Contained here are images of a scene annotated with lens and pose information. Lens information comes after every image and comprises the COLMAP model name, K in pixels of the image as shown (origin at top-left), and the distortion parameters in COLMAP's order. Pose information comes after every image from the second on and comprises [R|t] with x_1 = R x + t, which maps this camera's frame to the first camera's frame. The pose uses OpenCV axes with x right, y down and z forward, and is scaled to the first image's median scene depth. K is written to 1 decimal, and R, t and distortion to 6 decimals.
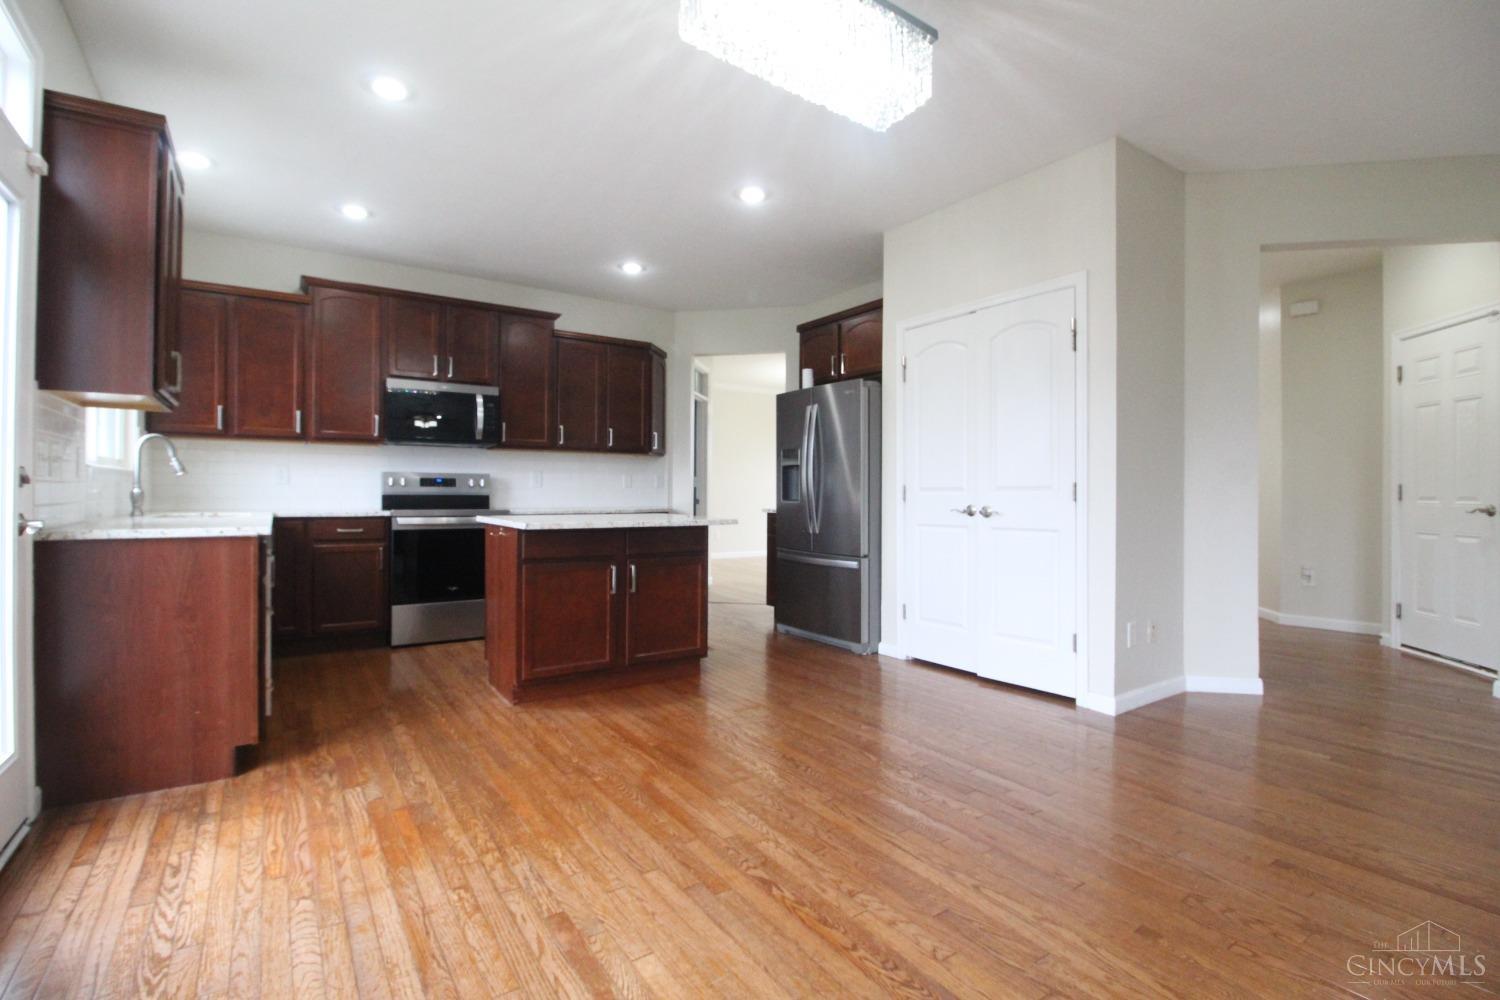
lens RADIAL K [[693.1, 0, 747.2], [0, 693.1, 492.2], [0, 0, 1]] dist [-0.011323, -0.001703]
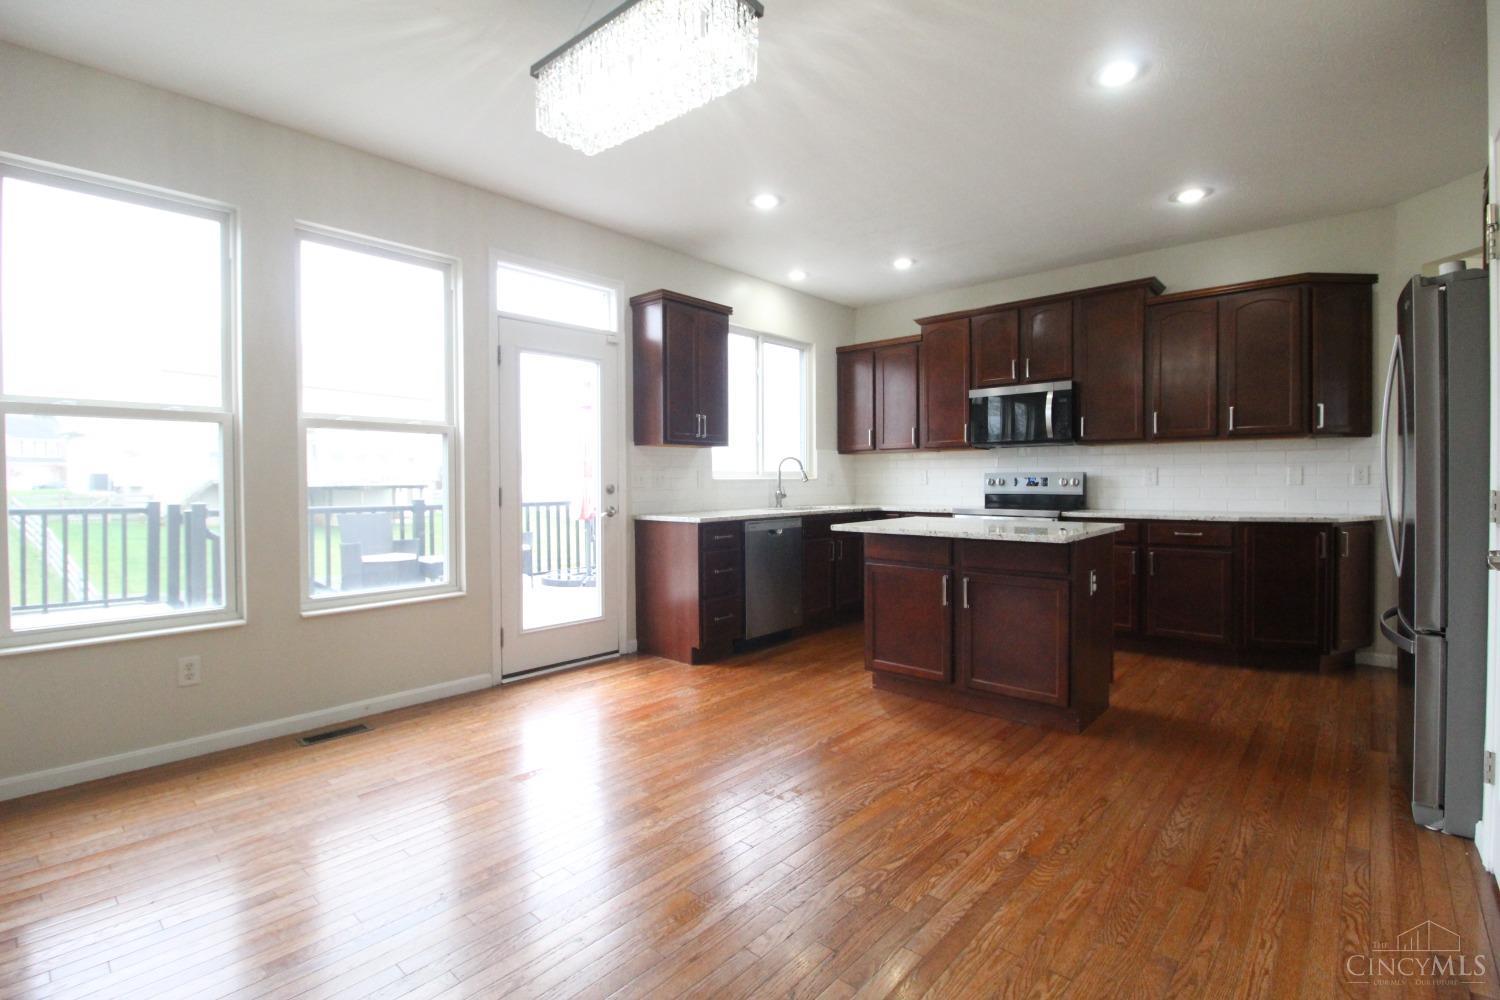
lens RADIAL K [[693.1, 0, 748.2], [0, 693.1, 491.4], [0, 0, 1]] dist [-0.011323, -0.001703]
pose [[0.228932, 0.008260, -0.973407, 0.533329], [0.008055, 0.999914, 0.010380, -0.016408], [0.973409, -0.010217, 0.228846, 0.422323]]
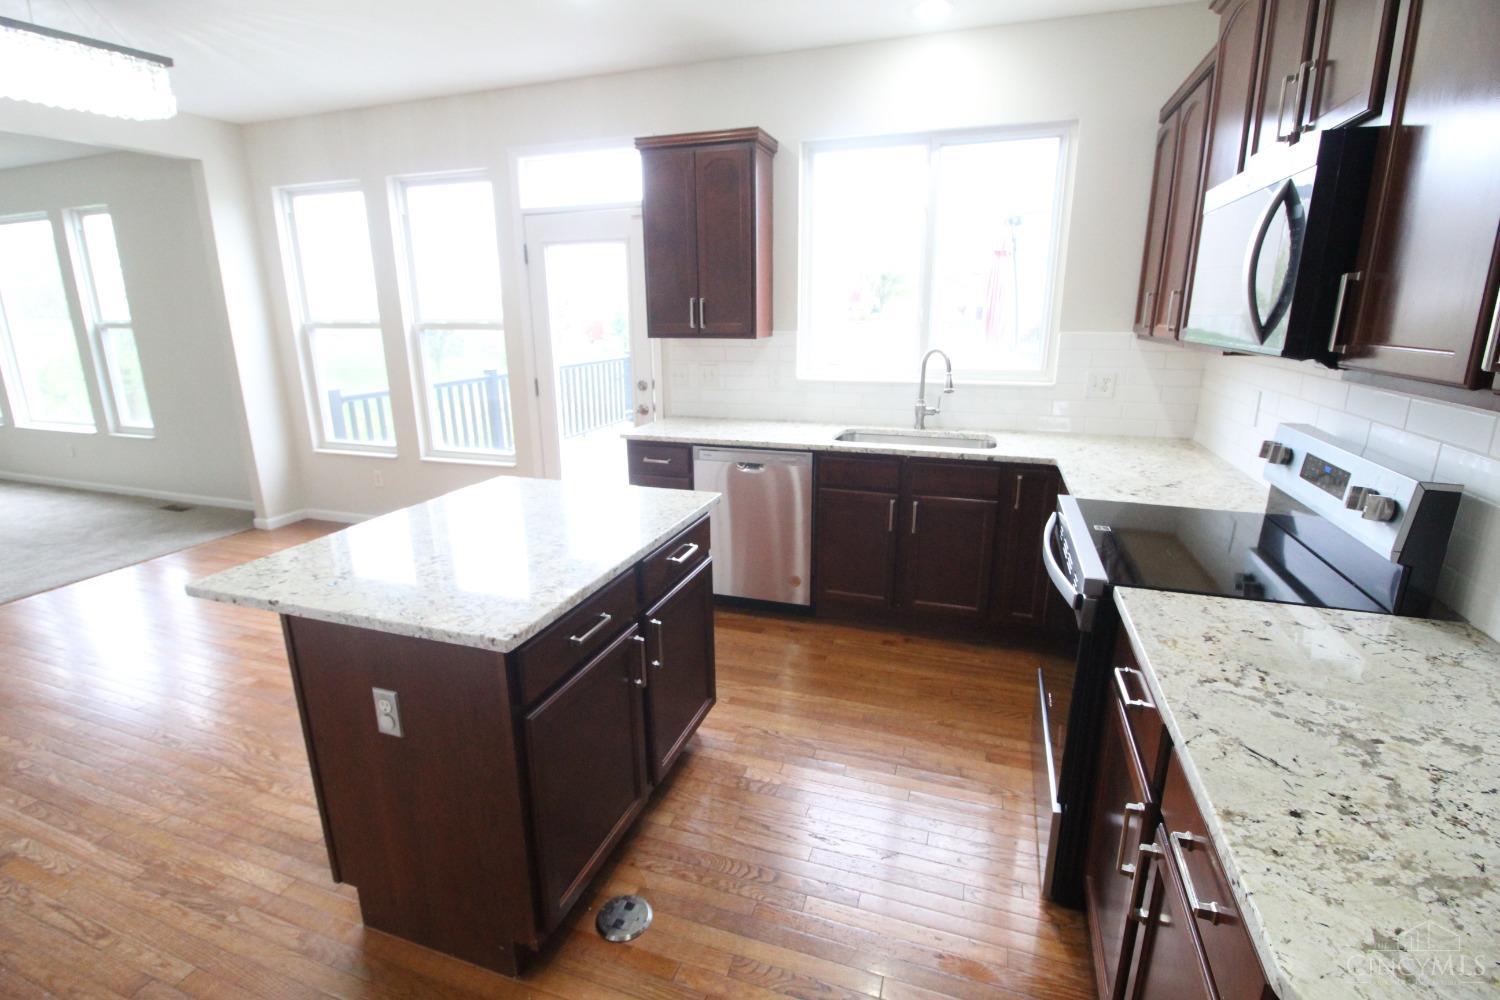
lens RADIAL K [[693.1, 0, 744.7], [0, 693.1, 495.8], [0, 0, 1]] dist [-0.011323, -0.001703]
pose [[-0.812453, 0.152532, -0.562720, -0.055684], [0.002744, 0.966160, 0.257928, -0.106067], [0.583020, 0.208011, -0.785378, 1.291648]]
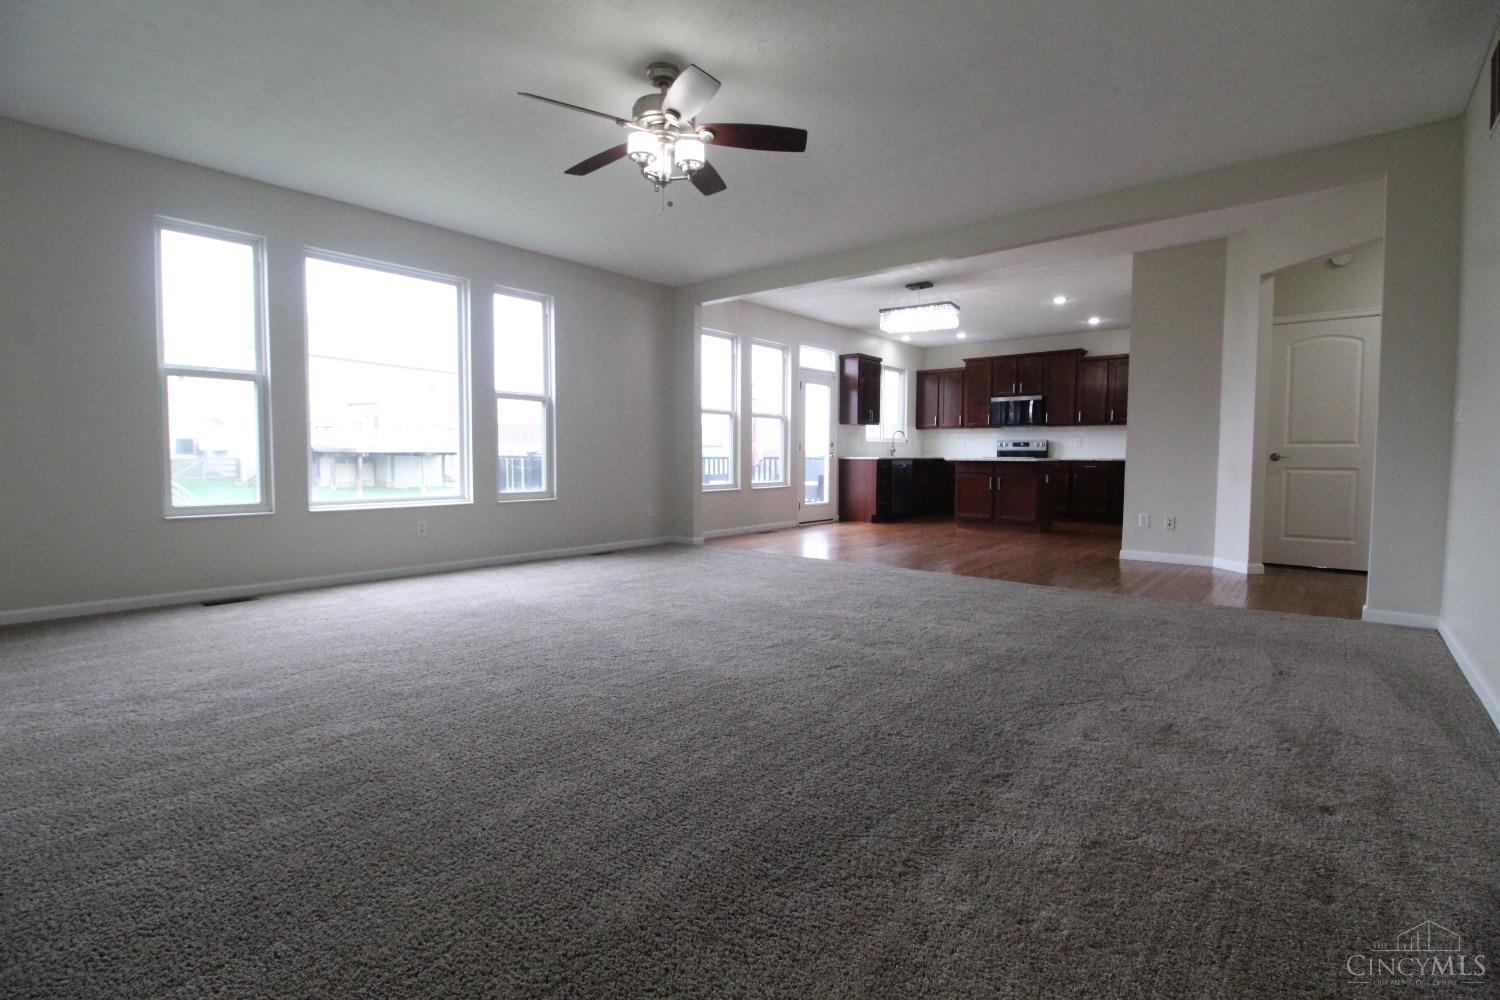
lens RADIAL K [[693.1, 0, 742.3], [0, 693.1, 490.9], [0, 0, 1]] dist [-0.011323, -0.001703]
pose [[0.254289, 0.046721, -0.965999, 1.564639], [-0.001724, 0.998853, 0.047856, 0.031941], [0.967127, -0.010503, 0.254078, -0.377459]]
